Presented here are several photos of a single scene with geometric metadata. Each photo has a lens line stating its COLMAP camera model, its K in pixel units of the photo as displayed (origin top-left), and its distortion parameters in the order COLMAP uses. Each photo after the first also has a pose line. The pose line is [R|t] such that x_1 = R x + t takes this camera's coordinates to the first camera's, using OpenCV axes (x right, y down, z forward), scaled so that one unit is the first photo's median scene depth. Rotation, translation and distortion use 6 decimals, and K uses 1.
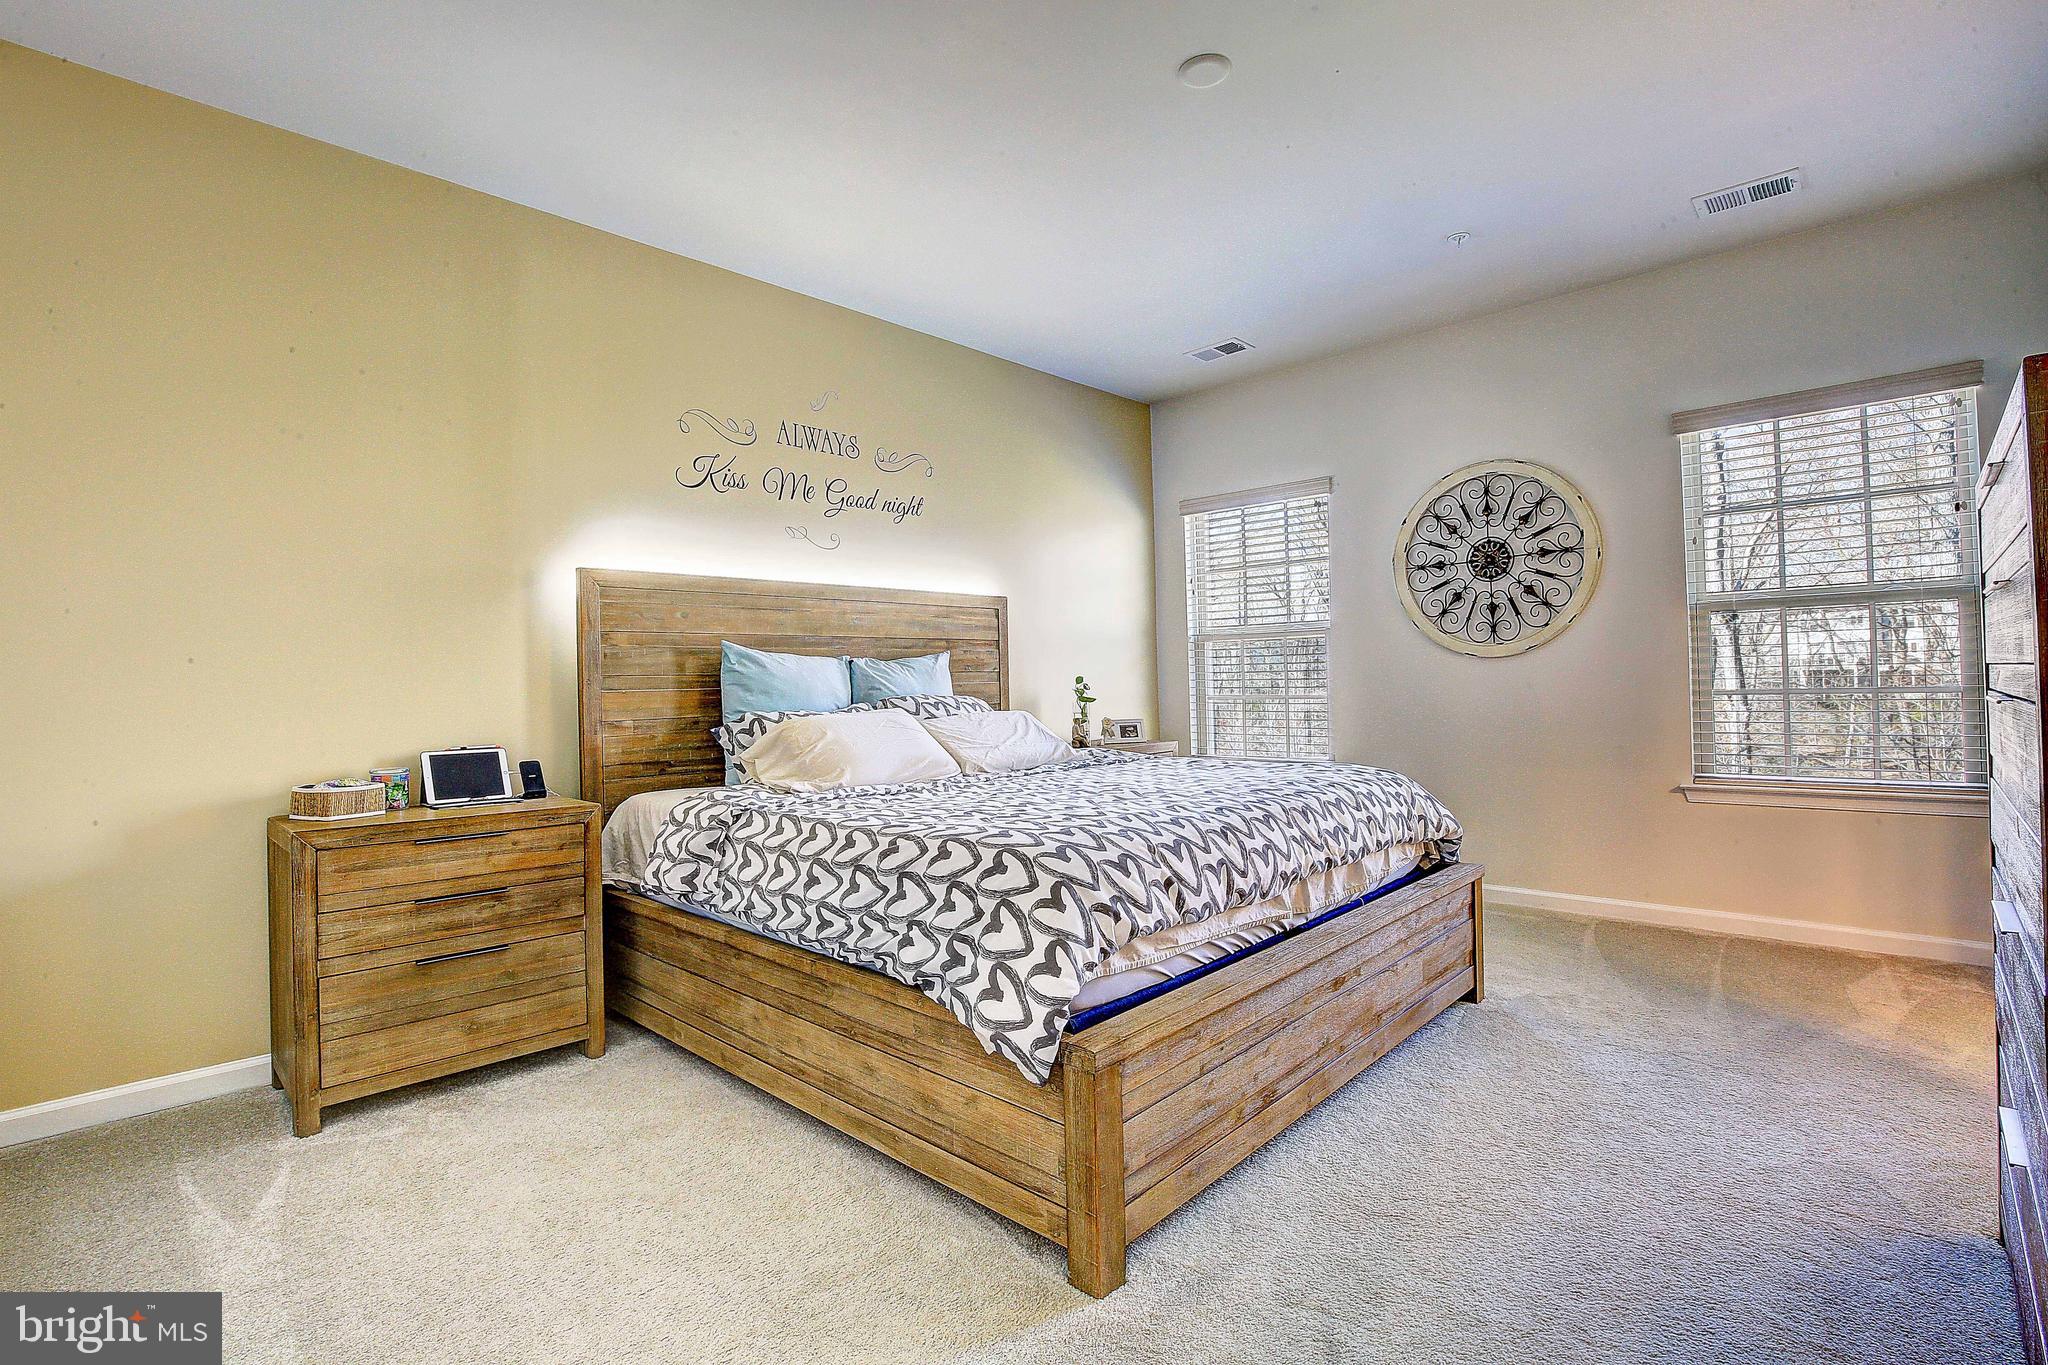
lens RADIAL K [[940.7, 0, 1015.3], [0, 940.7, 672.4], [0, 0, 1]] dist [-0.034830, 0.005720]
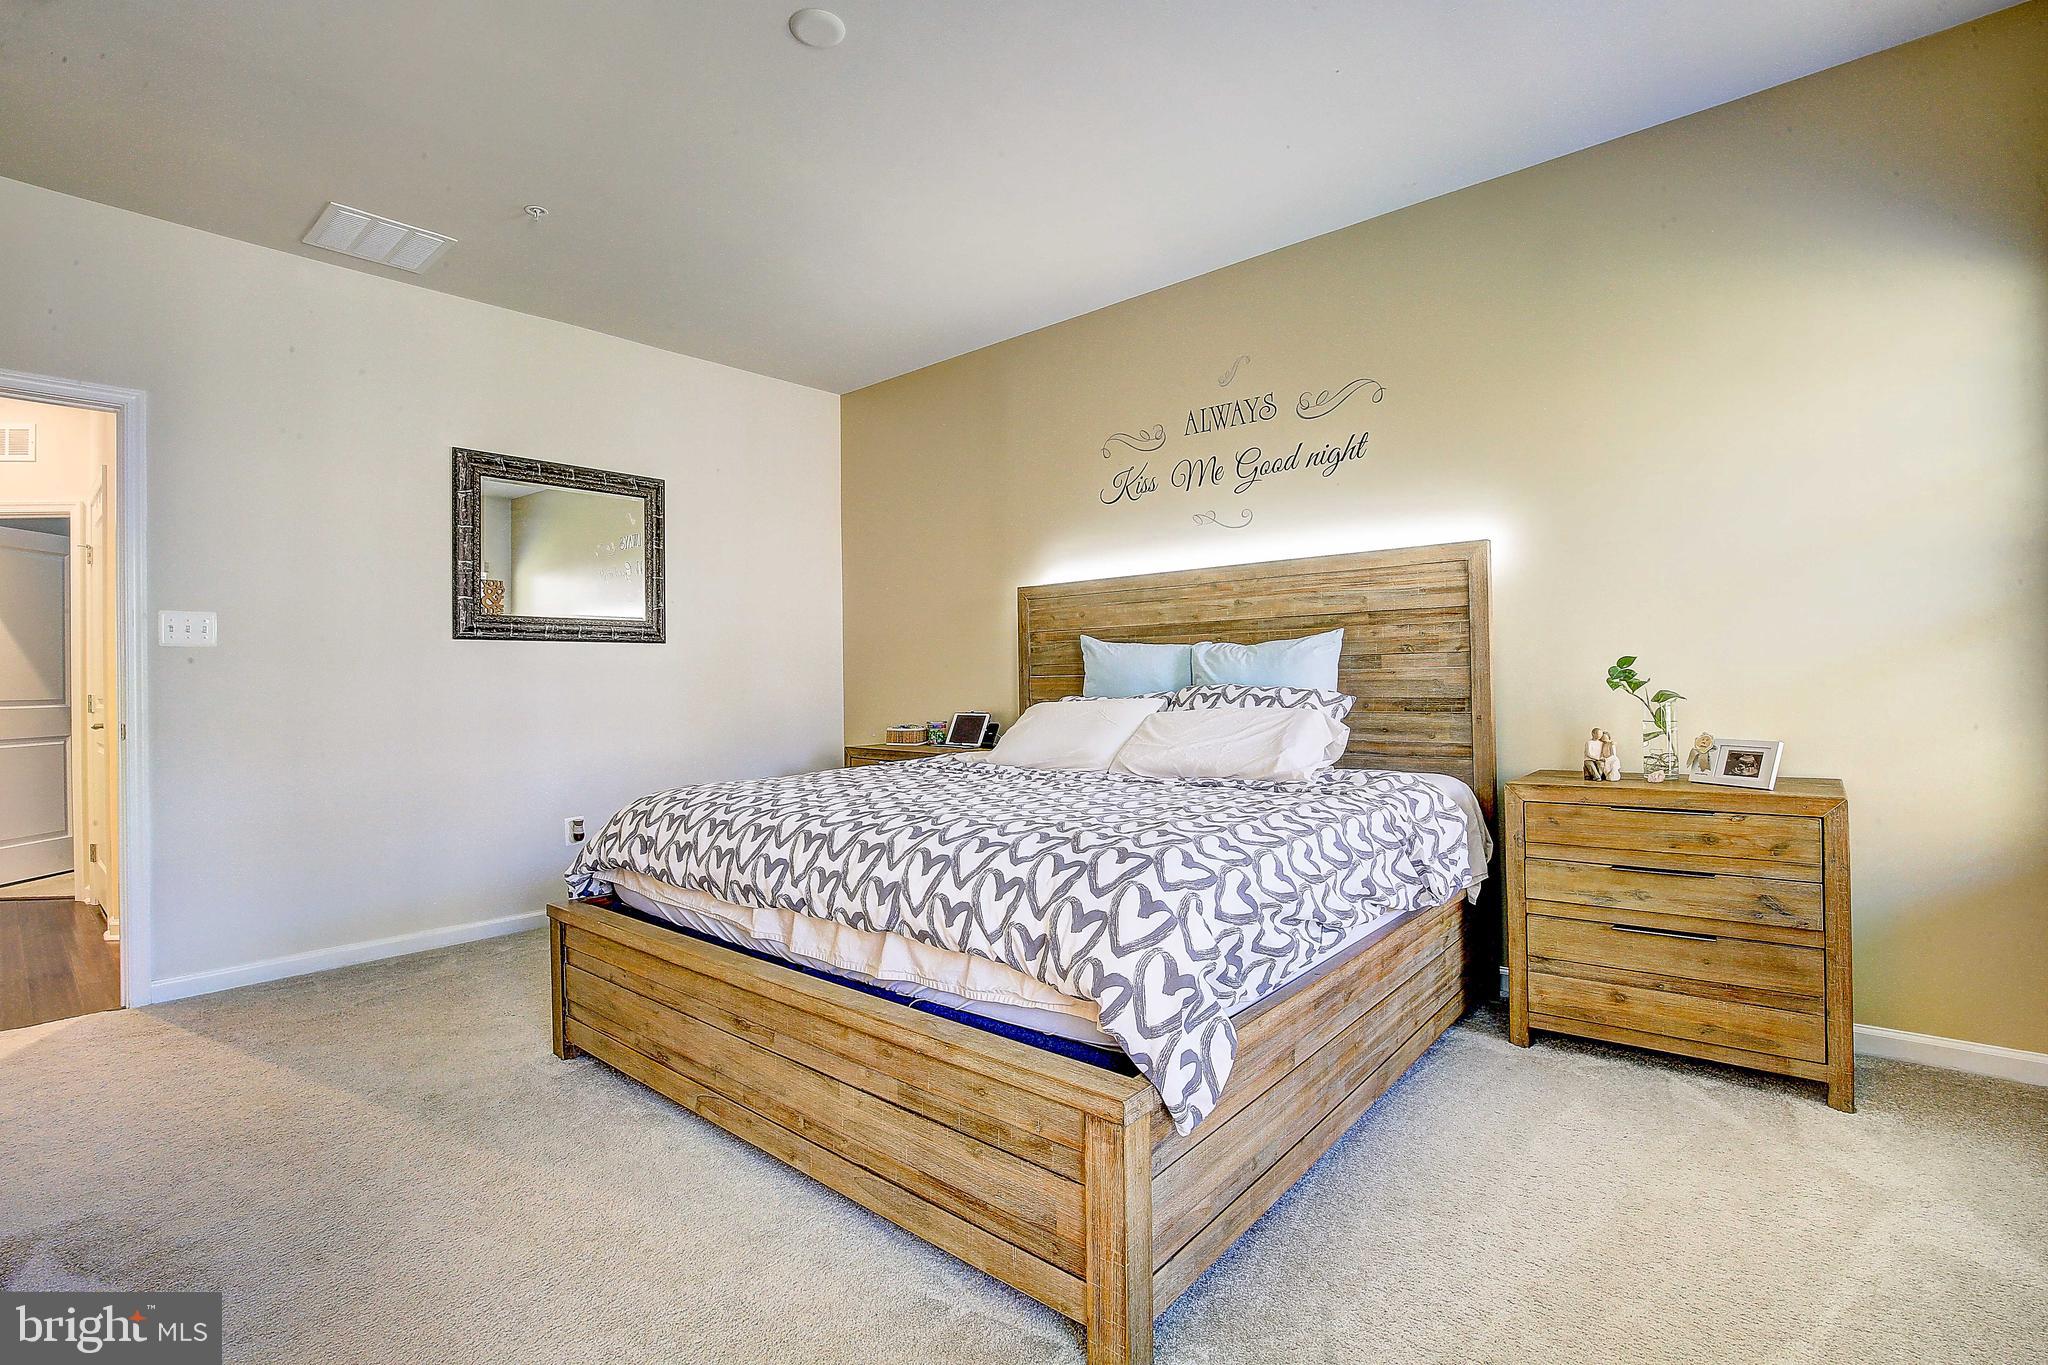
lens RADIAL K [[935.3, 0, 998.4], [0, 935.3, 674.3], [0, 0, 1]] dist [-0.024398, 0.000047]
pose [[0.045028, 0.017572, -0.998831, 0.736191], [0.030664, 0.999350, 0.018964, -0.008772], [0.998515, -0.031482, 0.044460, 0.716818]]
